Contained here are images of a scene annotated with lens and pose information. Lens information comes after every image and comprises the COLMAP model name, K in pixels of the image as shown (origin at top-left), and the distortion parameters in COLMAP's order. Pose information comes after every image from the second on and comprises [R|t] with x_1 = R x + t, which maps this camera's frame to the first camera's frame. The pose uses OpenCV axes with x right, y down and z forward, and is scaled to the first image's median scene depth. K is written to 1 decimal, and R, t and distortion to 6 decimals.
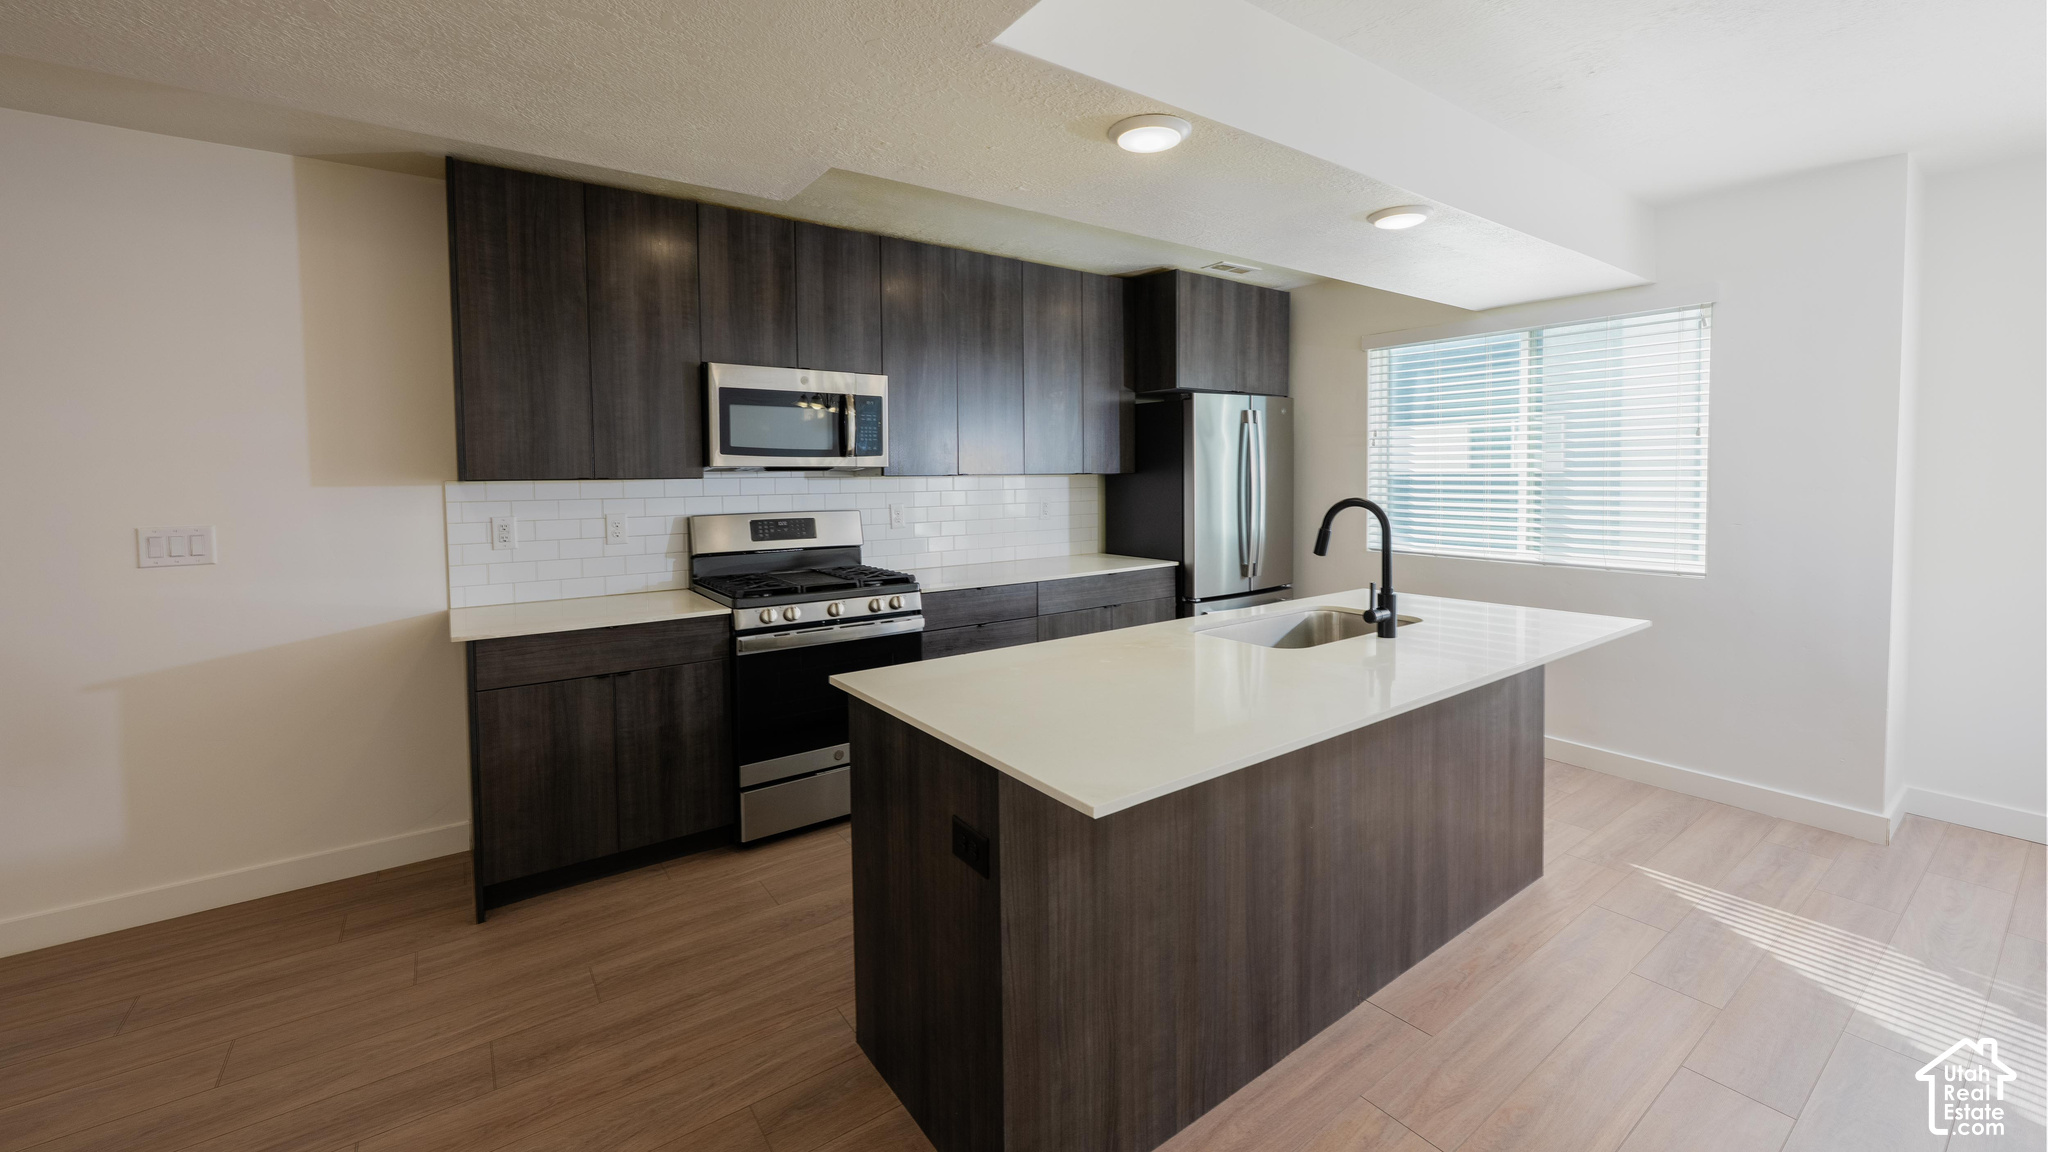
lens RADIAL K [[803.9, 0, 1027.6], [0, 803.9, 509.3], [0, 0, 1]] dist [-0.001277, -0.000122]
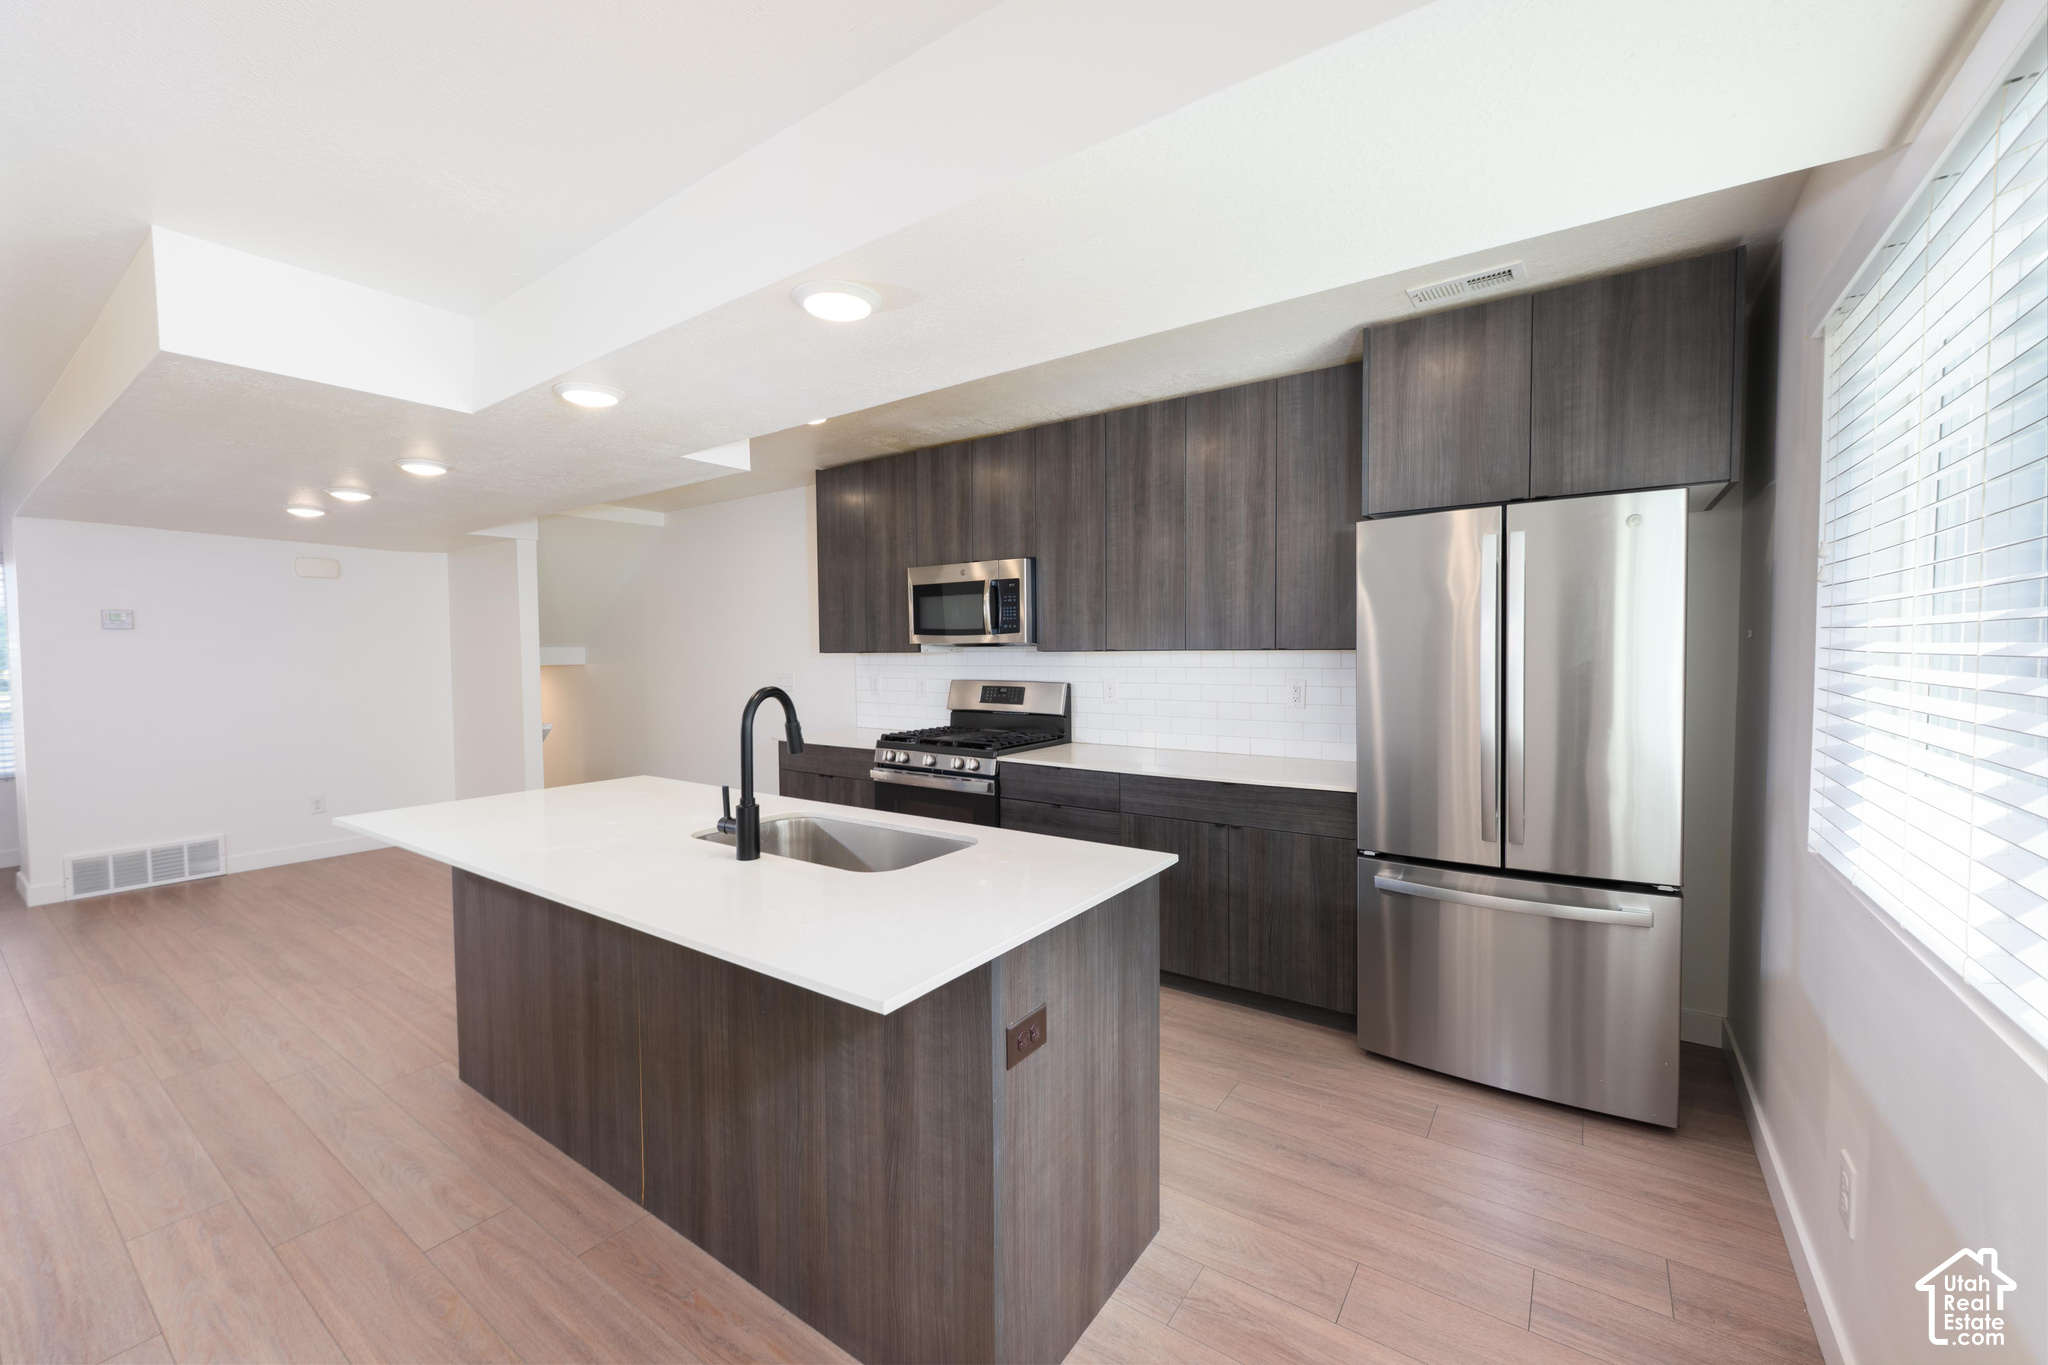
lens RADIAL K [[812.7, 0, 1033.8], [0, 812.7, 677.9], [0, 0, 1]] dist [0.001785, -0.000567]
pose [[0.325266, 0.039847, -0.944783, 0.978842], [-0.036476, 0.998897, 0.029571, -0.043800], [0.944919, 0.024844, 0.326360, 0.742241]]
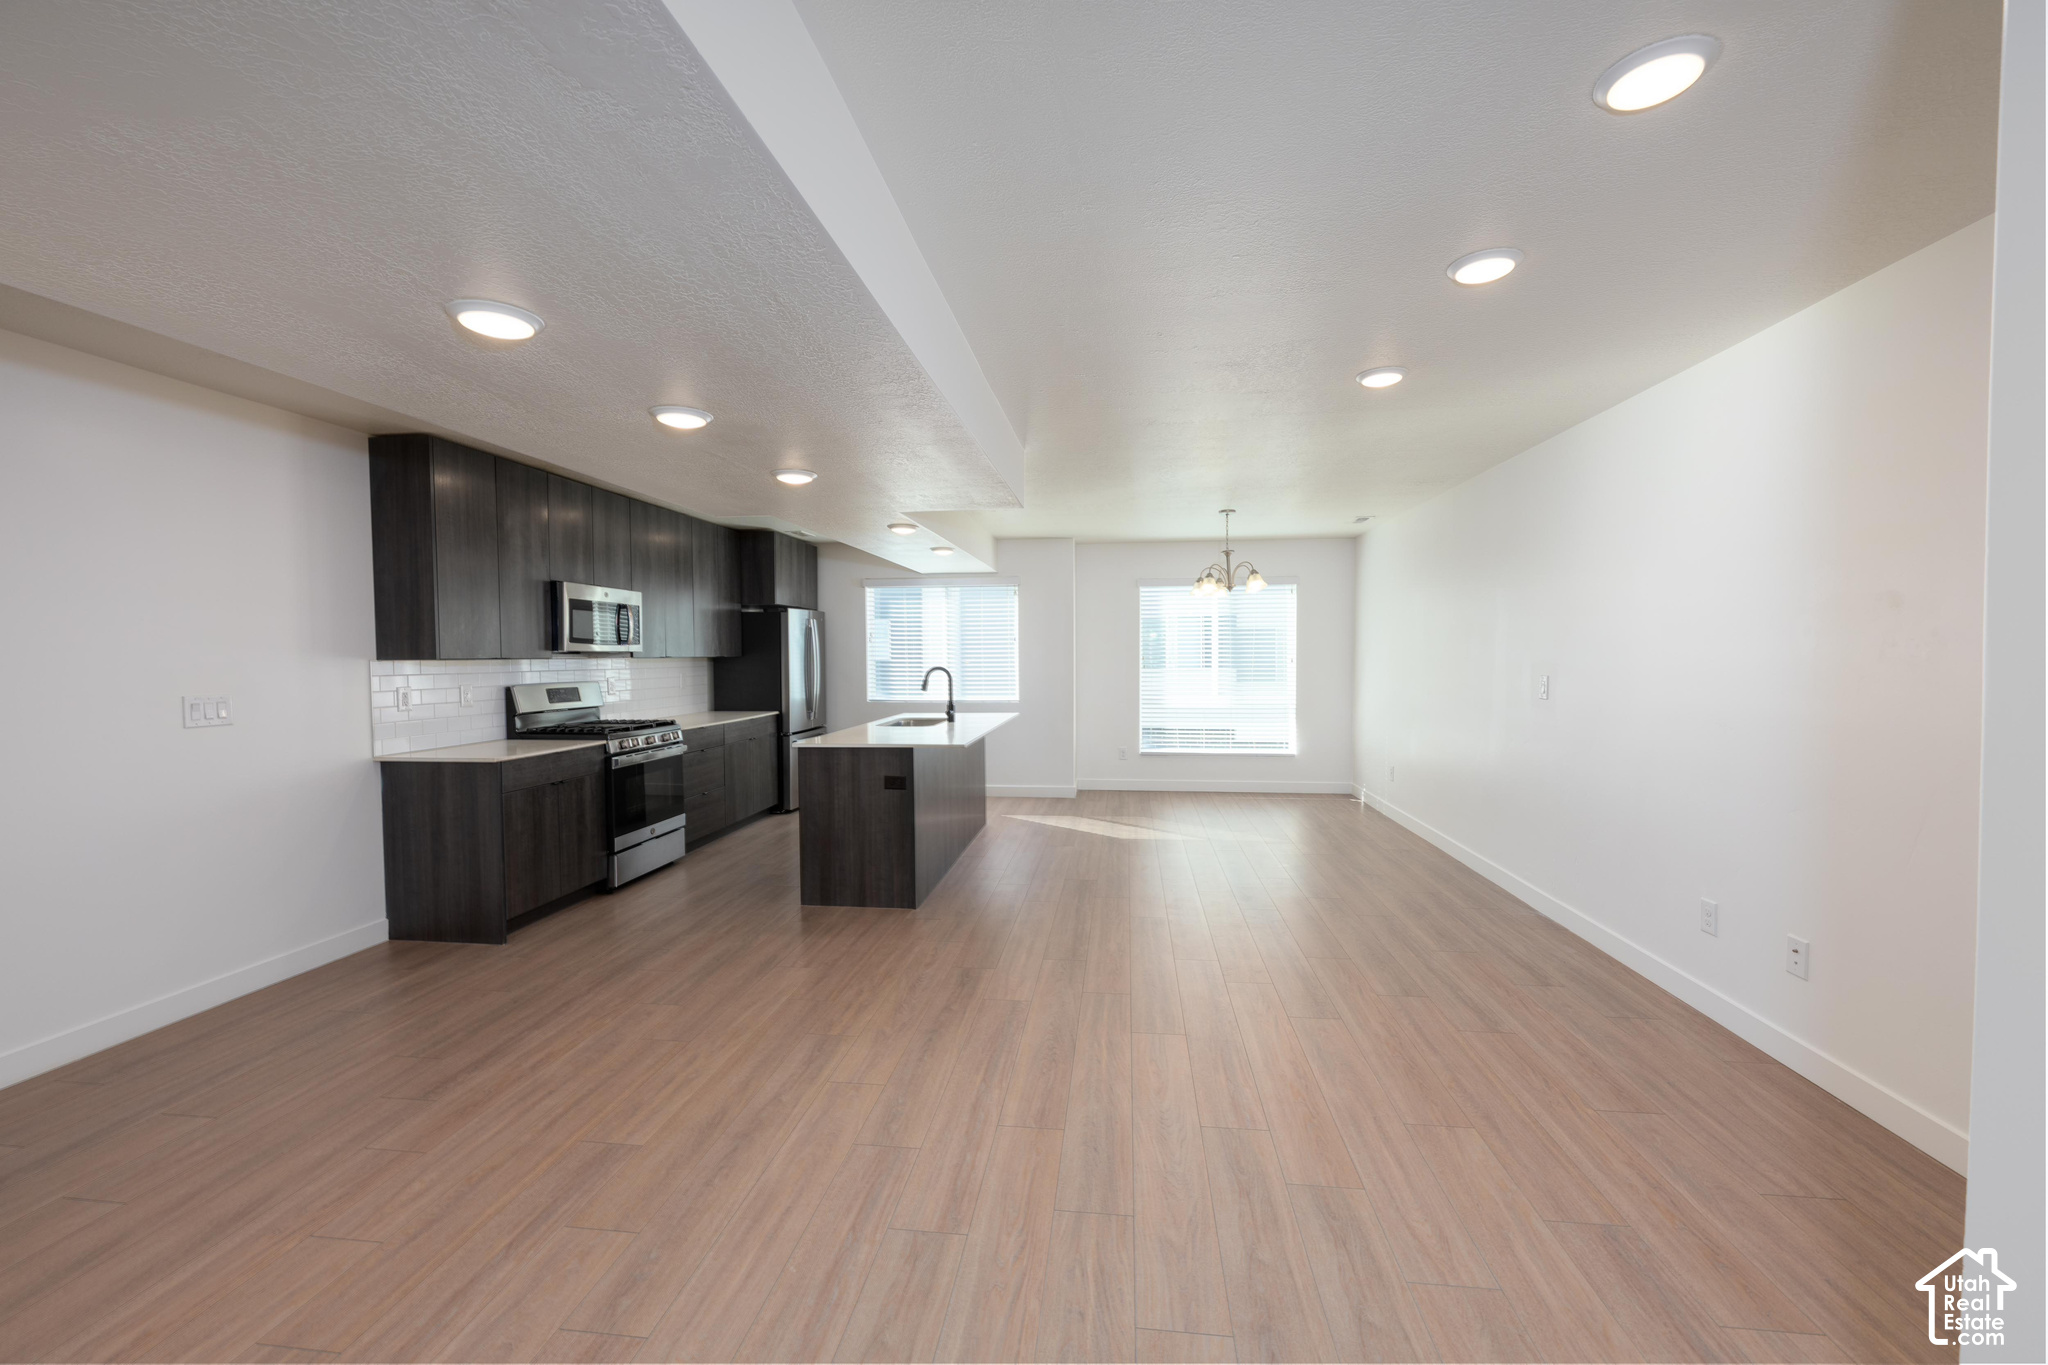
lens RADIAL K [[812.7, 0, 1024.1], [0, 812.7, 680.2], [0, 0, 1]] dist [0.001785, -0.000567]
pose [[0.683144, -0.017140, 0.730083, -0.910905], [0.030841, 0.999510, -0.005392, 0.036309], [-0.729633, 0.026200, 0.683337, -0.658627]]
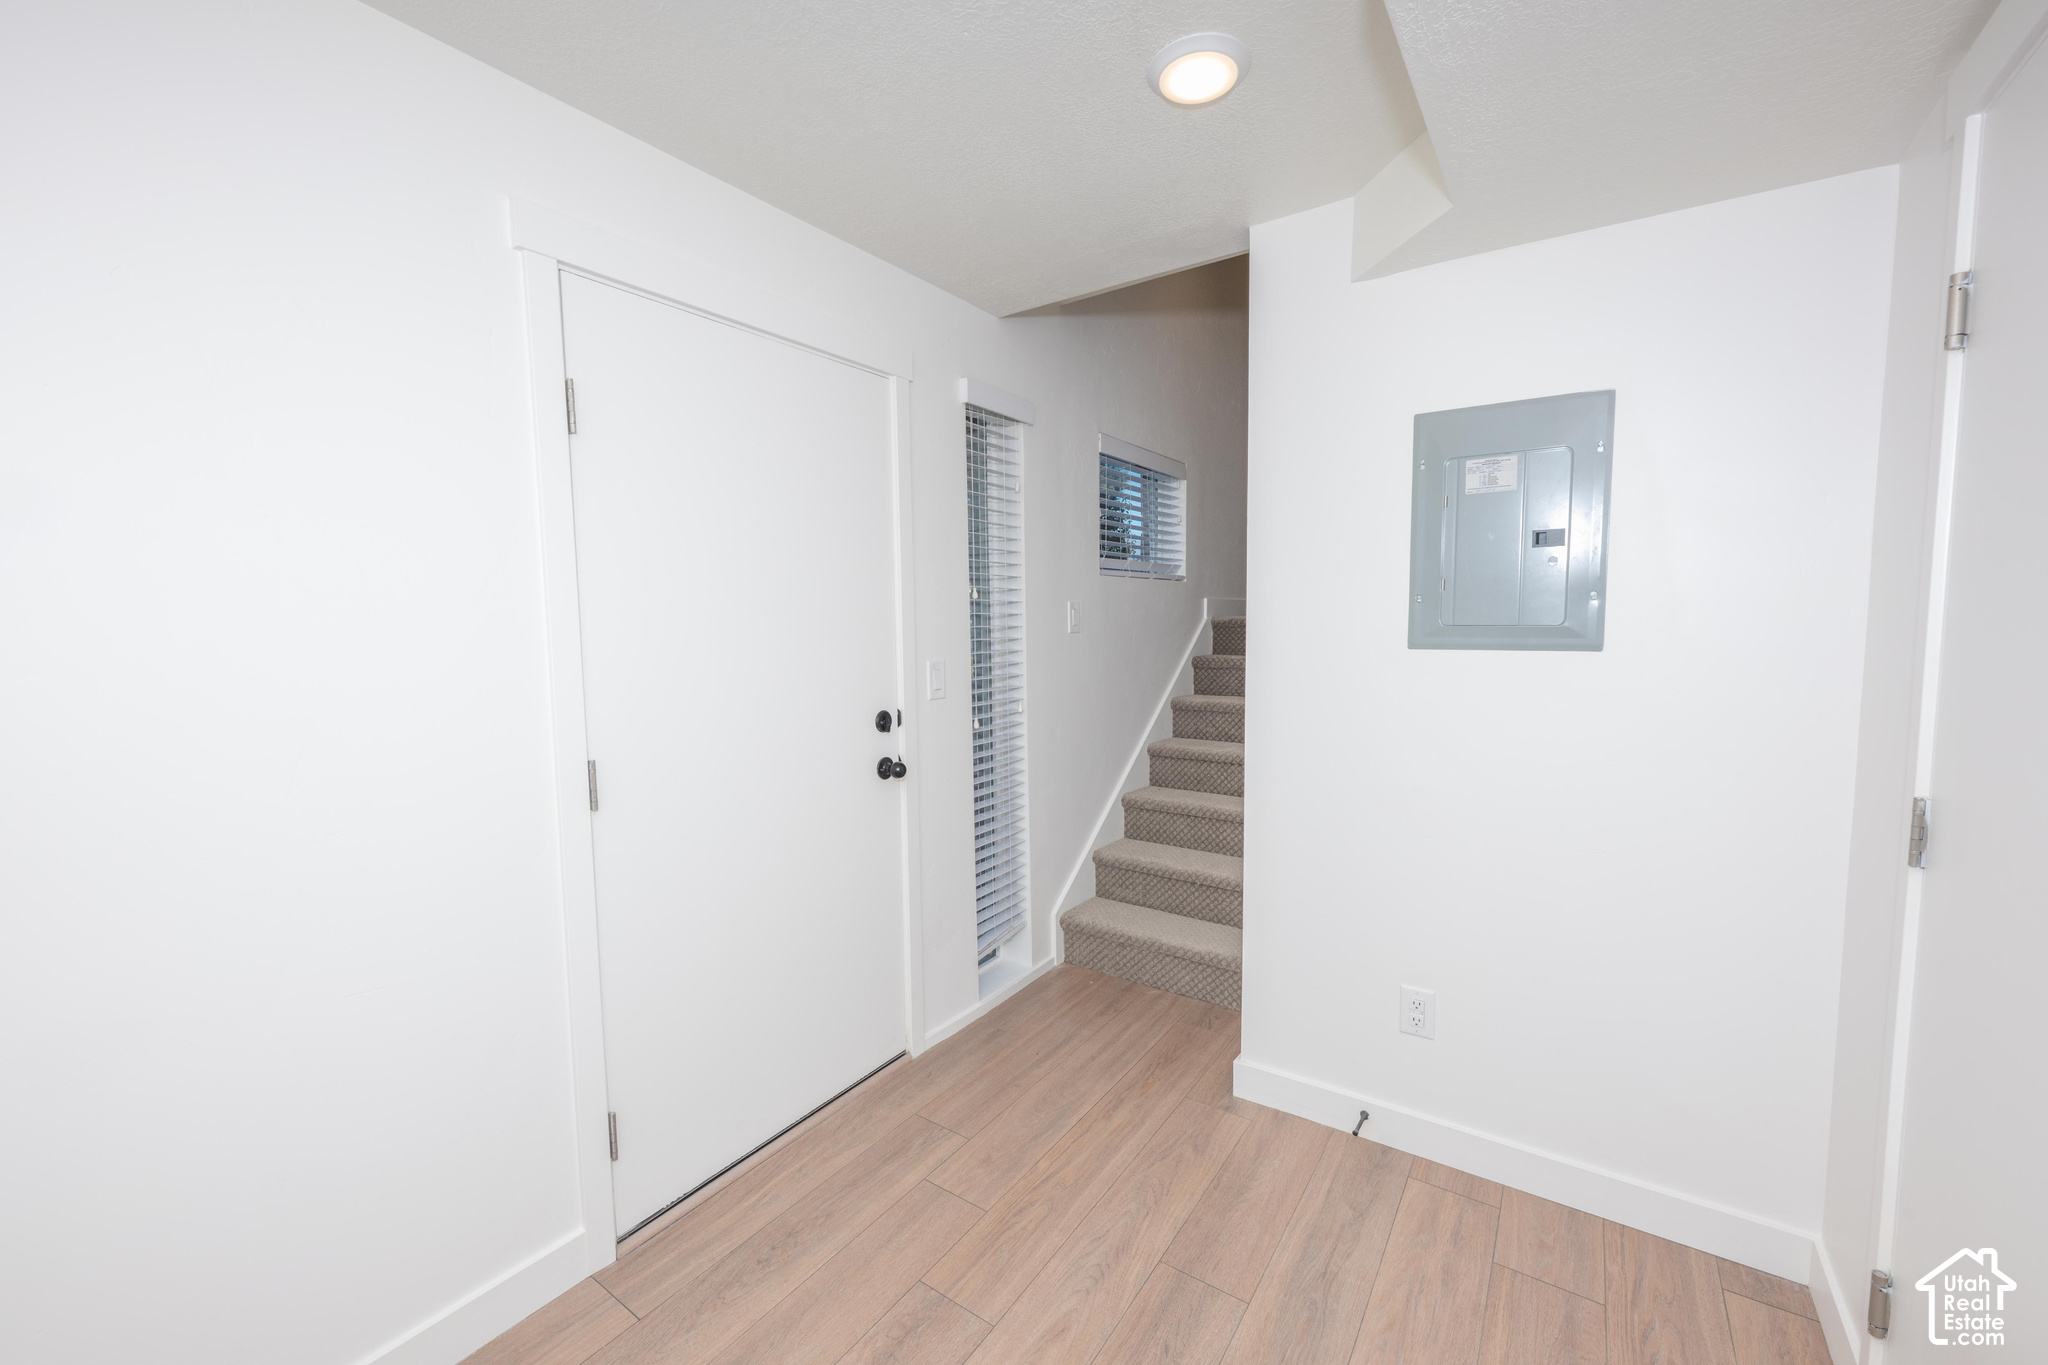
lens RADIAL K [[812.7, 0, 1024.8], [0, 812.7, 681.6], [0, 0, 1]] dist [0.001785, -0.000567]
pose [[-0.943100, 0.046525, -0.329238, -0.295858], [0.005477, 0.992202, 0.124521, -0.012892], [0.332464, 0.115632, -0.936000, 0.294533]]
